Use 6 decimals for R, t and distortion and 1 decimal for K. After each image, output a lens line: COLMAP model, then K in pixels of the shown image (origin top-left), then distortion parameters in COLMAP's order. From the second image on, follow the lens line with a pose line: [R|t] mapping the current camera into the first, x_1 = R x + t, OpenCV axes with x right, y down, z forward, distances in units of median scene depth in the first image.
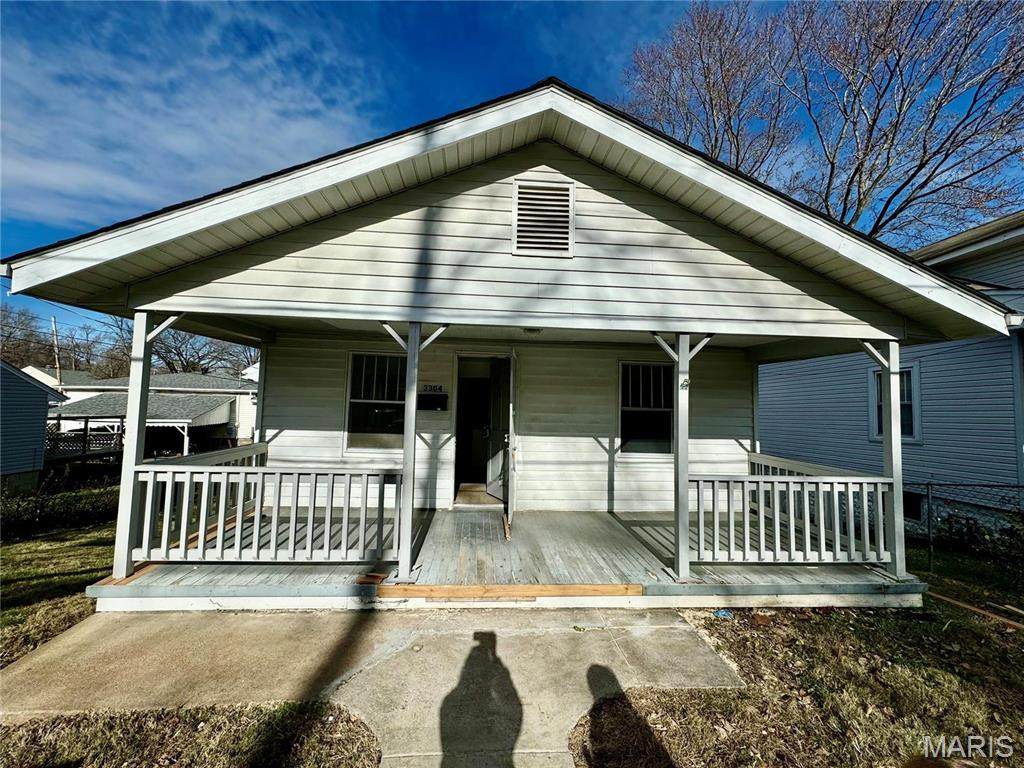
lens RADIAL K [[409.6, 0, 510.5], [0, 409.6, 382.7], [0, 0, 1]] dist [-0.000669, 0.000244]
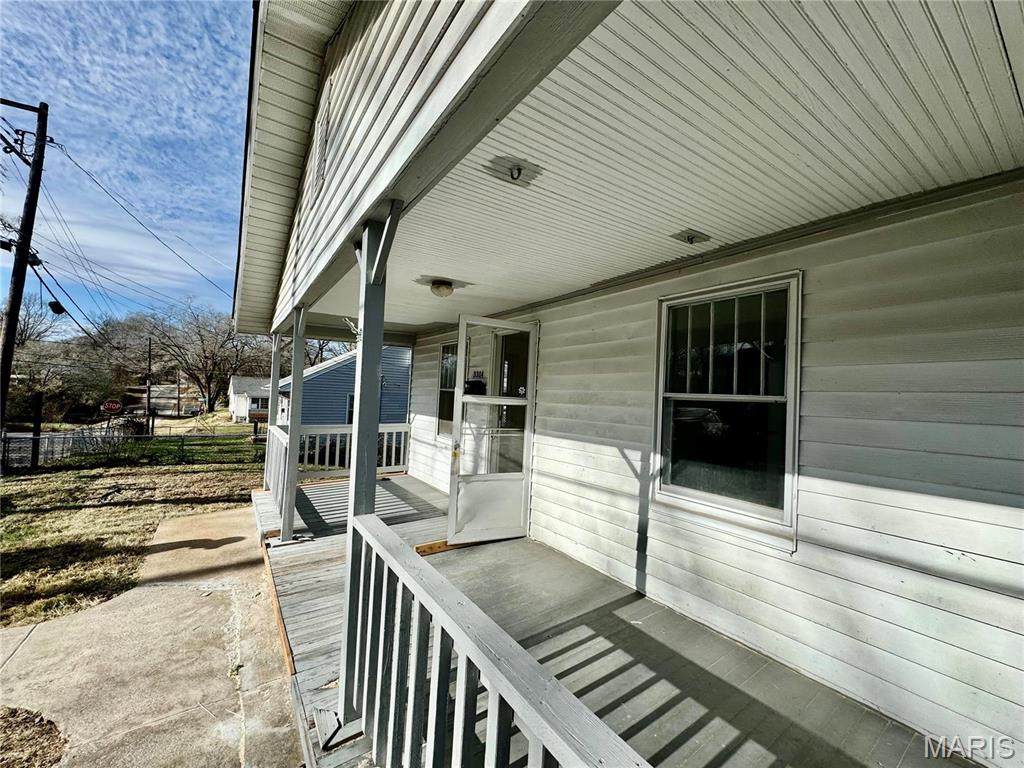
lens RADIAL K [[409.6, 0, 510.5], [0, 409.6, 382.7], [0, 0, 1]] dist [-0.000669, 0.000244]
pose [[0.508298, -0.032122, -0.860582, 0.611304], [0.026969, 0.999408, -0.021374, 0.052925], [0.860759, -0.012345, 0.508863, 0.586750]]
